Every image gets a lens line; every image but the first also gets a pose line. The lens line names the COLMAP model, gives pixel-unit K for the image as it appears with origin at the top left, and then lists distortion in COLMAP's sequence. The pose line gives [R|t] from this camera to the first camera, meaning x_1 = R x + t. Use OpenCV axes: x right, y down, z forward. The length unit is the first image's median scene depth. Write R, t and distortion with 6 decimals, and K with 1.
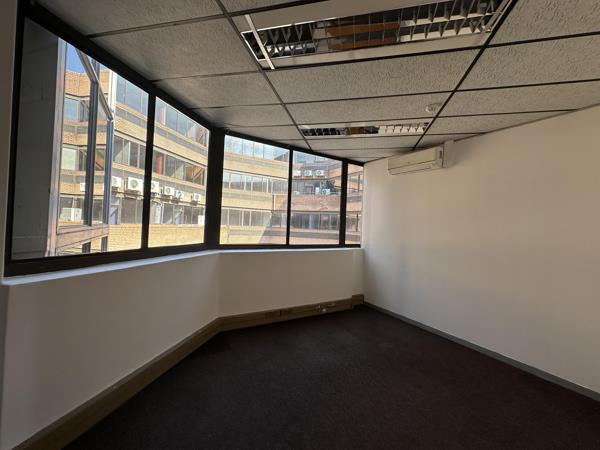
lens RADIAL K [[239.9, 0, 298.1], [0, 239.9, 225.1], [0, 0, 1]] dist [-0.002927, 0.000551]
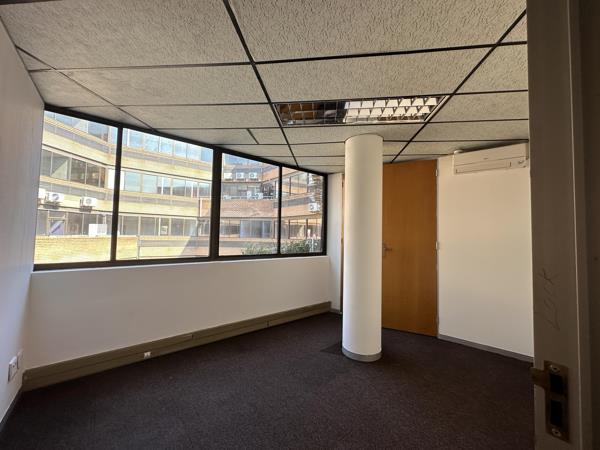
lens RADIAL K [[239.9, 0, 302.5], [0, 239.9, 223.9], [0, 0, 1]] dist [-0.002927, 0.000551]
pose [[0.990299, -0.016351, 0.137987, 0.156085], [0.022031, 0.998967, -0.039734, 0.006744], [-0.137194, 0.042388, 0.989637, 0.082942]]
